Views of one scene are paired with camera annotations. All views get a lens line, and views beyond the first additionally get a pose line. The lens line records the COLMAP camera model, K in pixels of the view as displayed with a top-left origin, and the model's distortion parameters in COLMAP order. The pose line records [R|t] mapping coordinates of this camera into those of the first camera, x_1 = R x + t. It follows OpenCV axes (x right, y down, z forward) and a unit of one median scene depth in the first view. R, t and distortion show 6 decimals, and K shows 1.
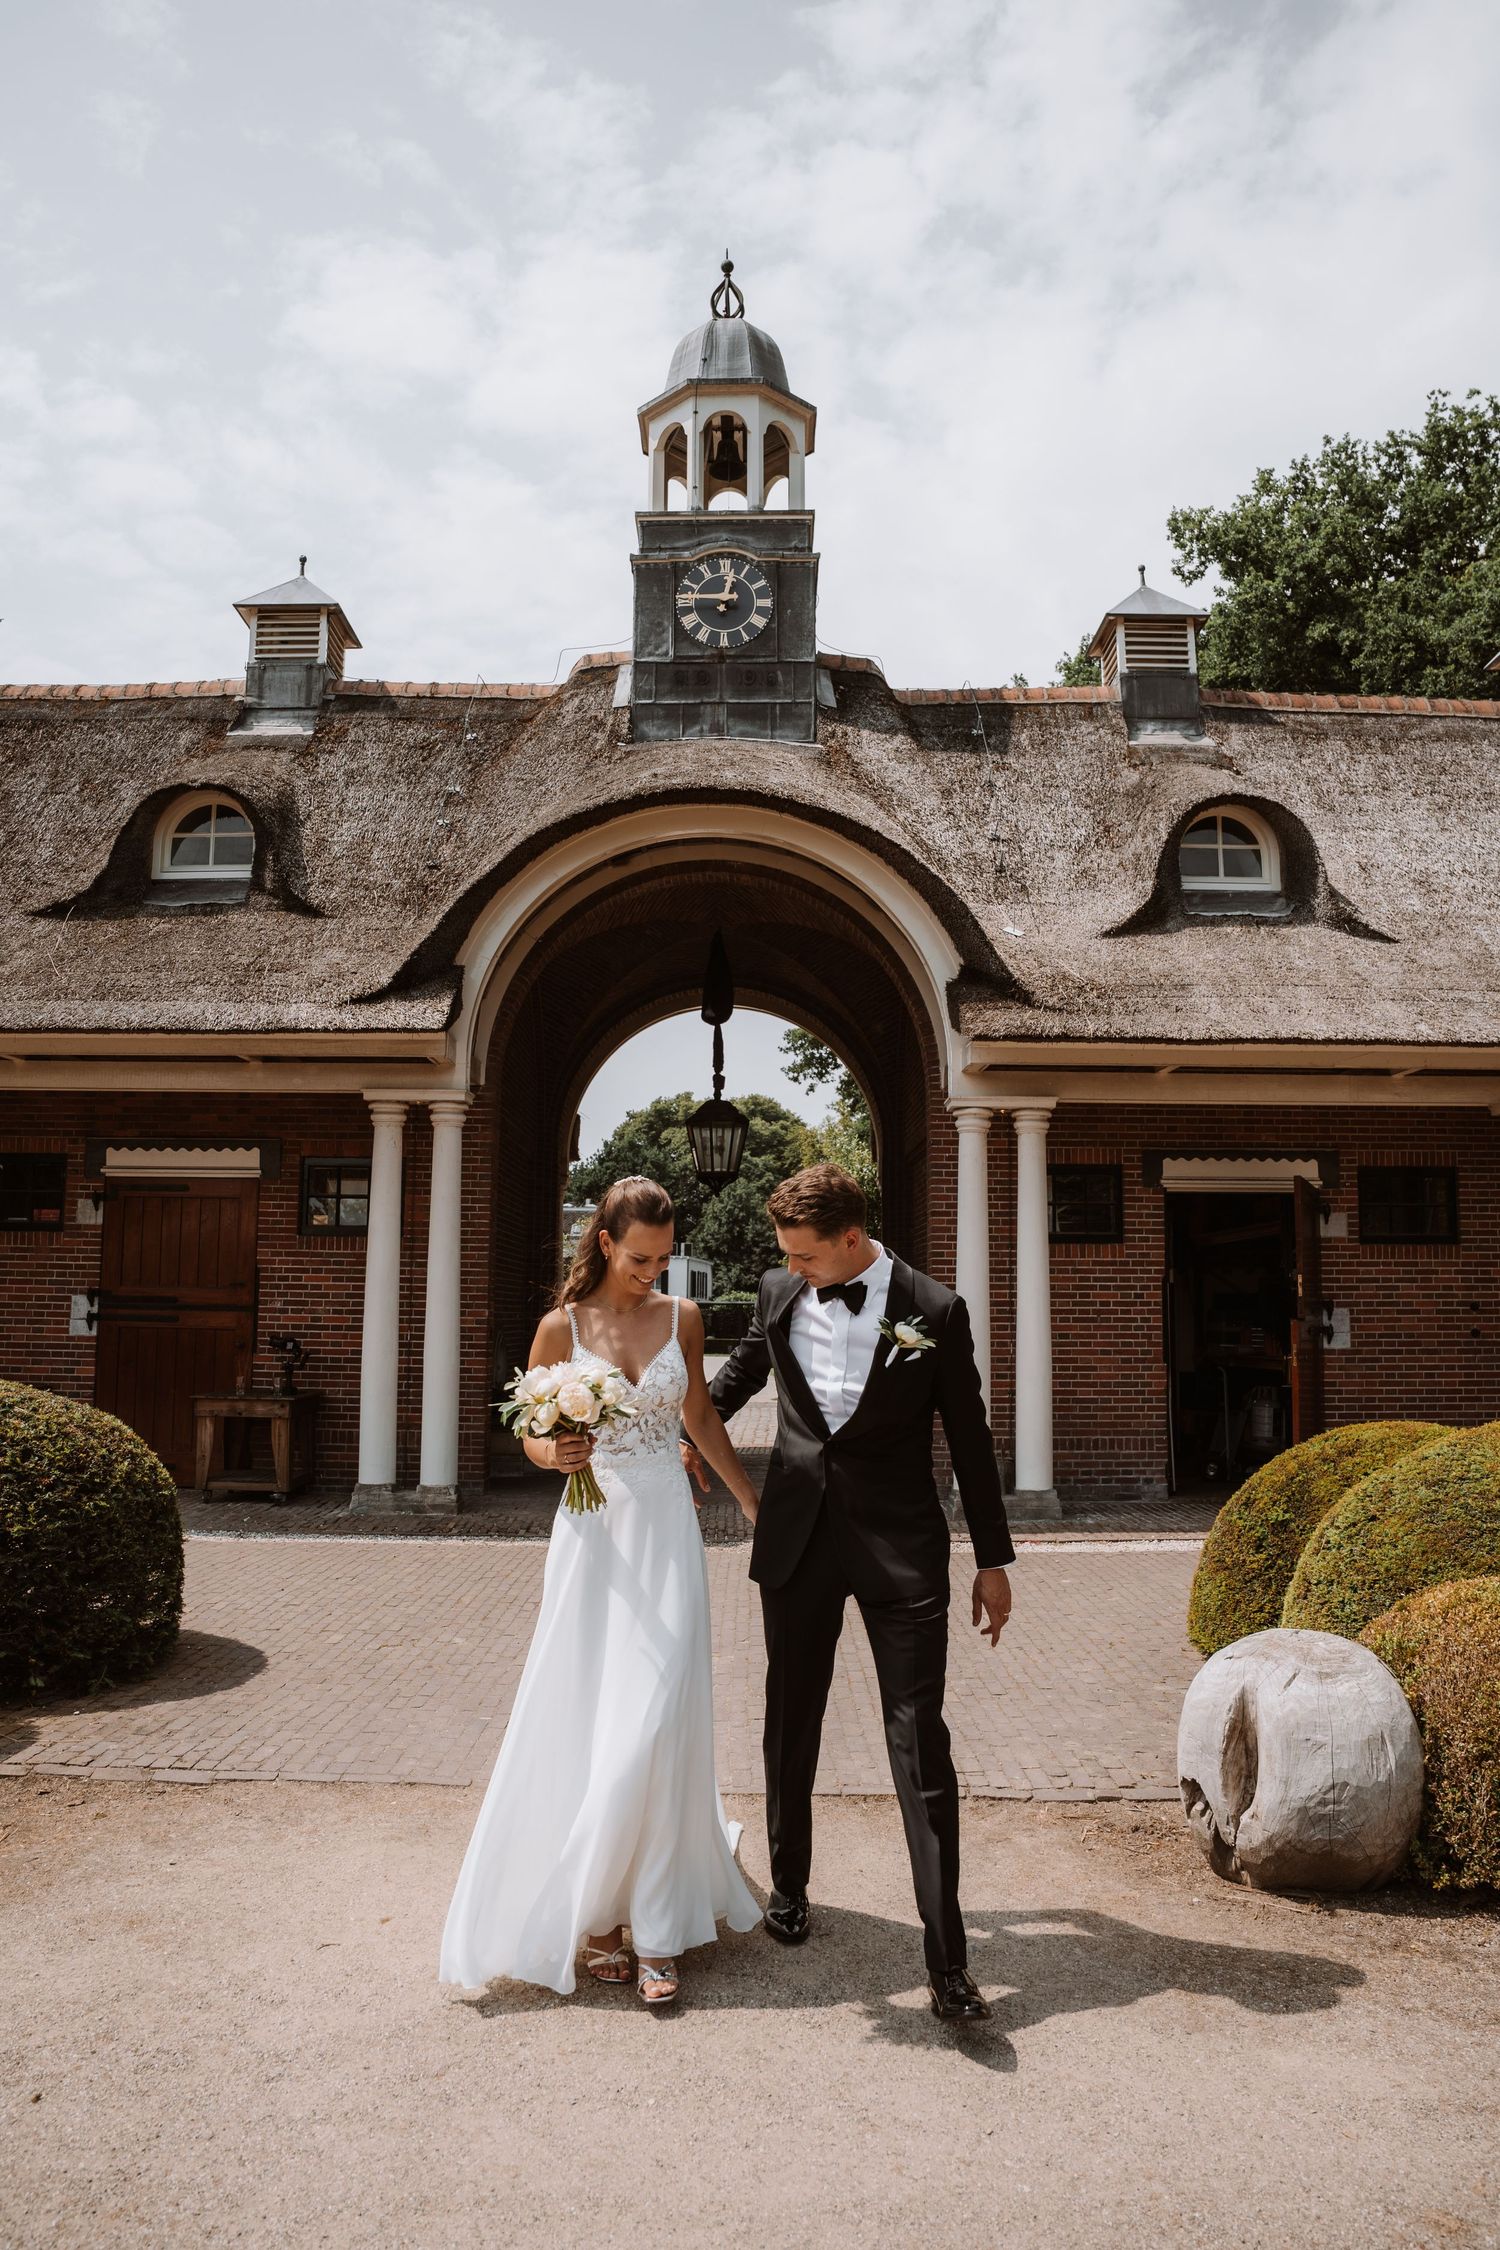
lens RADIAL K [[1586.7, 0, 753.4], [0, 1586.7, 1107.1], [0, 0, 1]] dist [-0.096860, 0.025268]
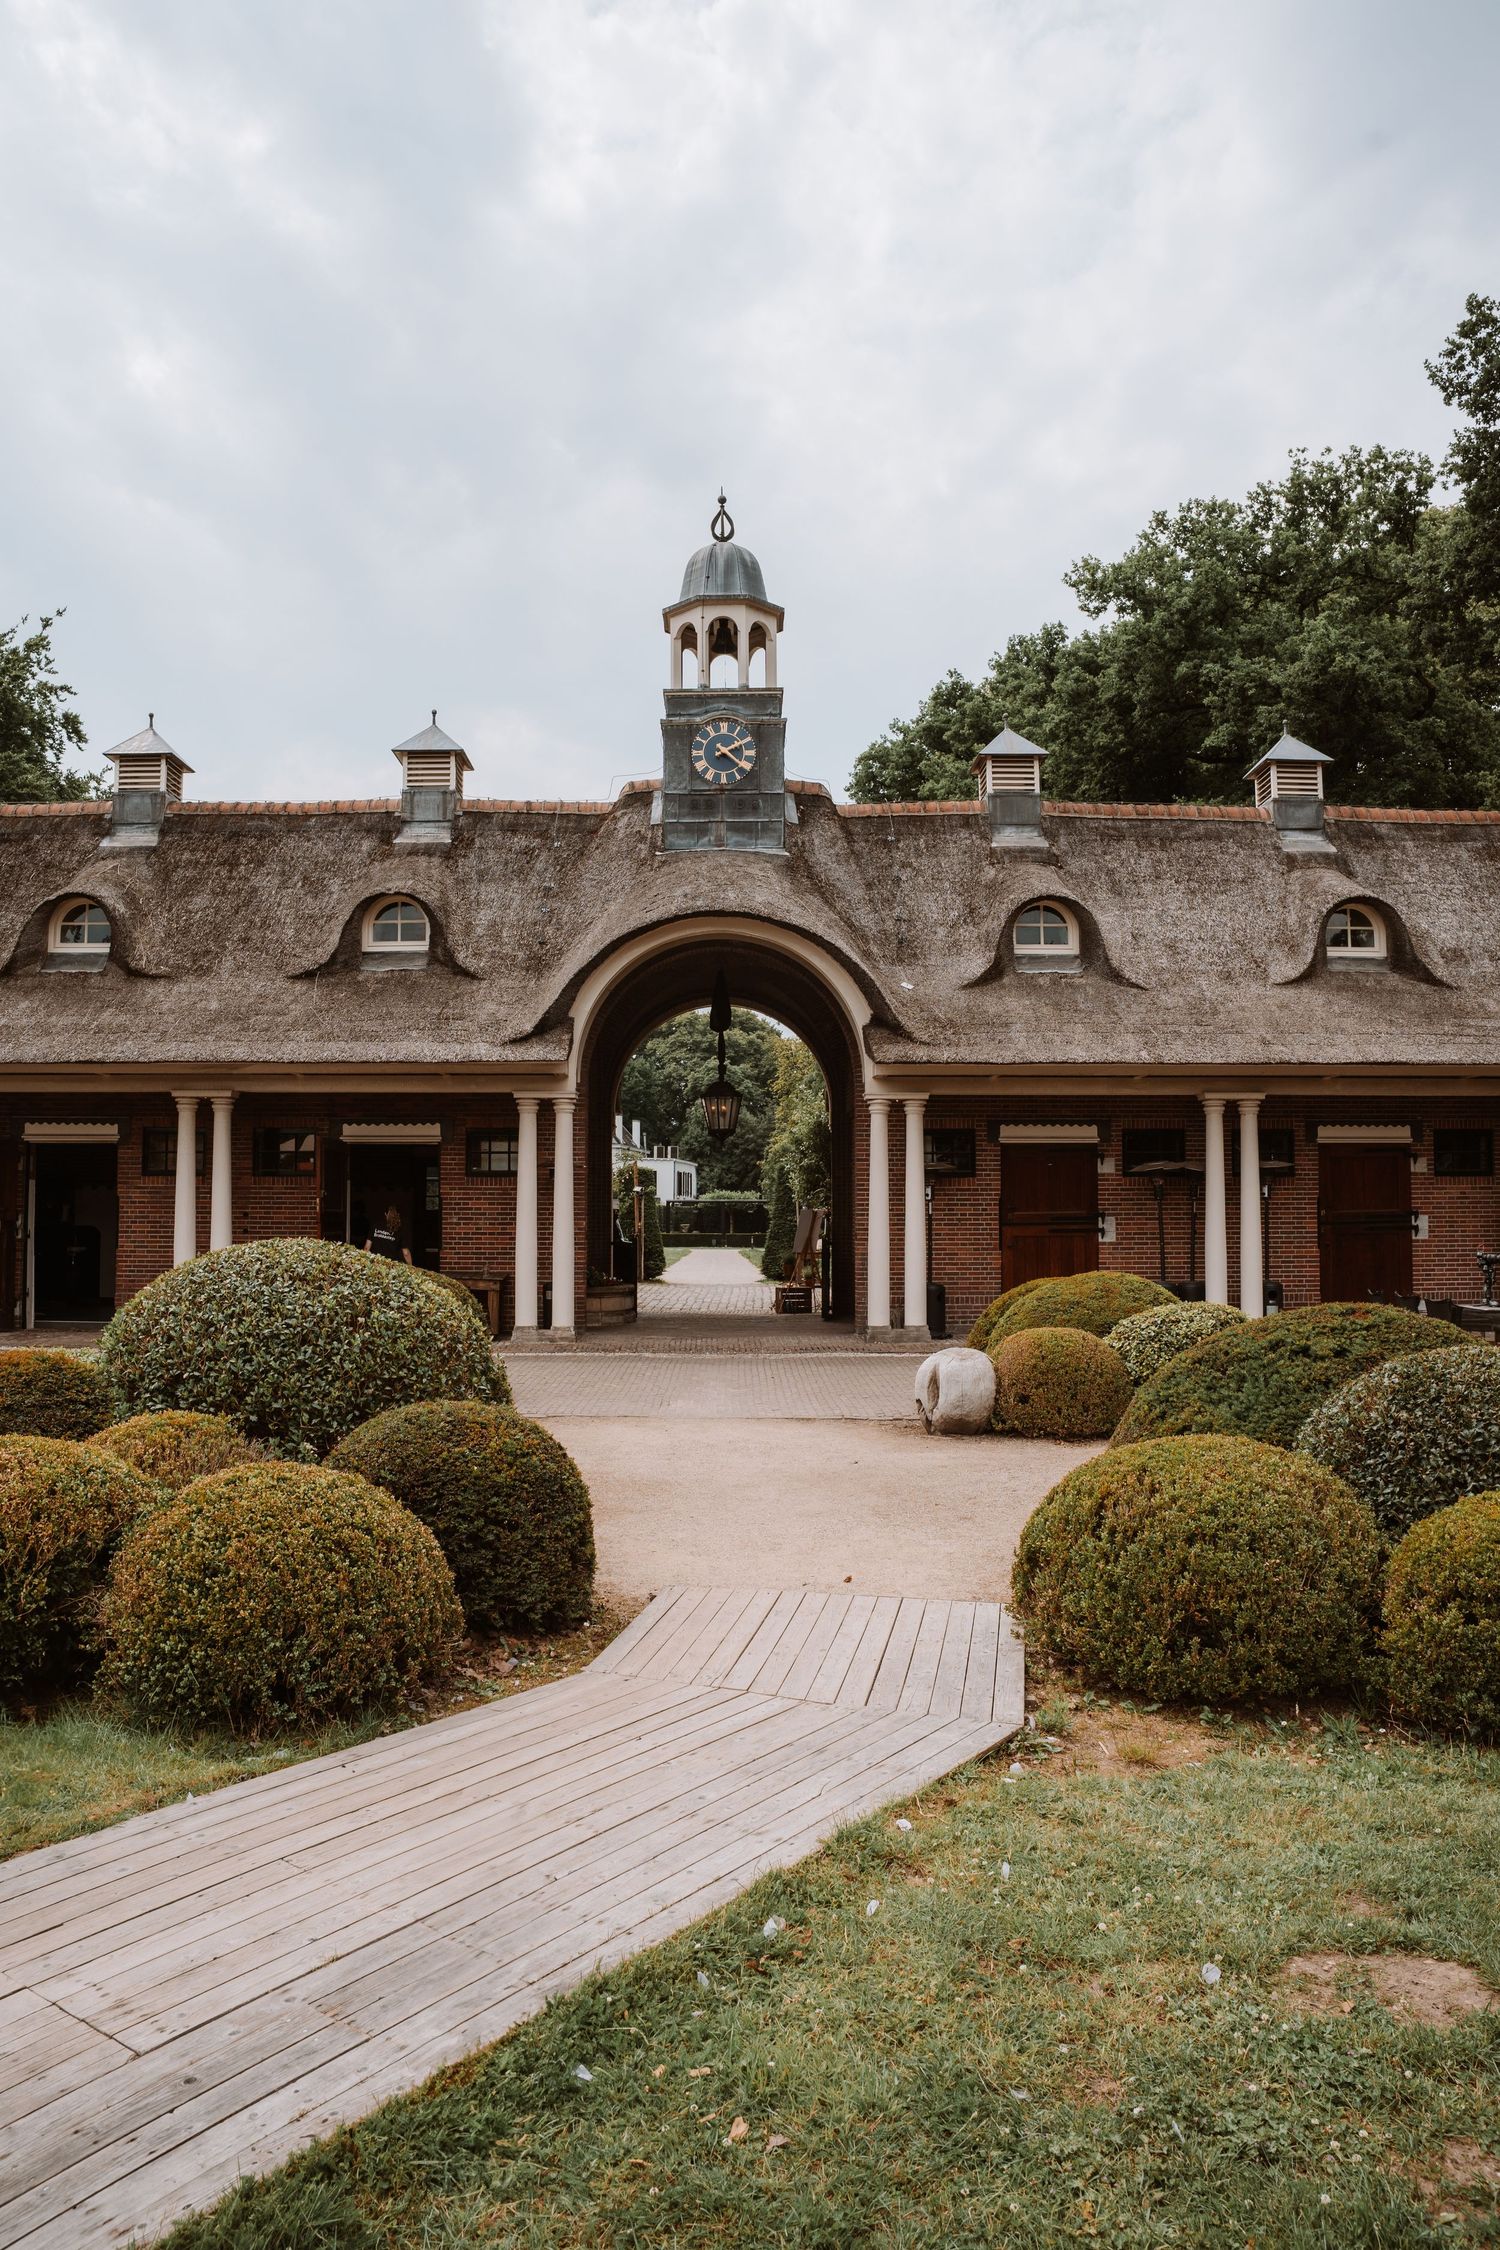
lens RADIAL K [[1514.7, 0, 754.0], [0, 1514.7, 1100.6], [0, 0, 1]] dist [-0.097120, -0.006046]
pose [[0.999843, -0.008283, 0.015666, -0.014717], [0.007335, 0.998196, 0.059590, -0.074028], [-0.016131, -0.059465, 0.998100, -0.463107]]
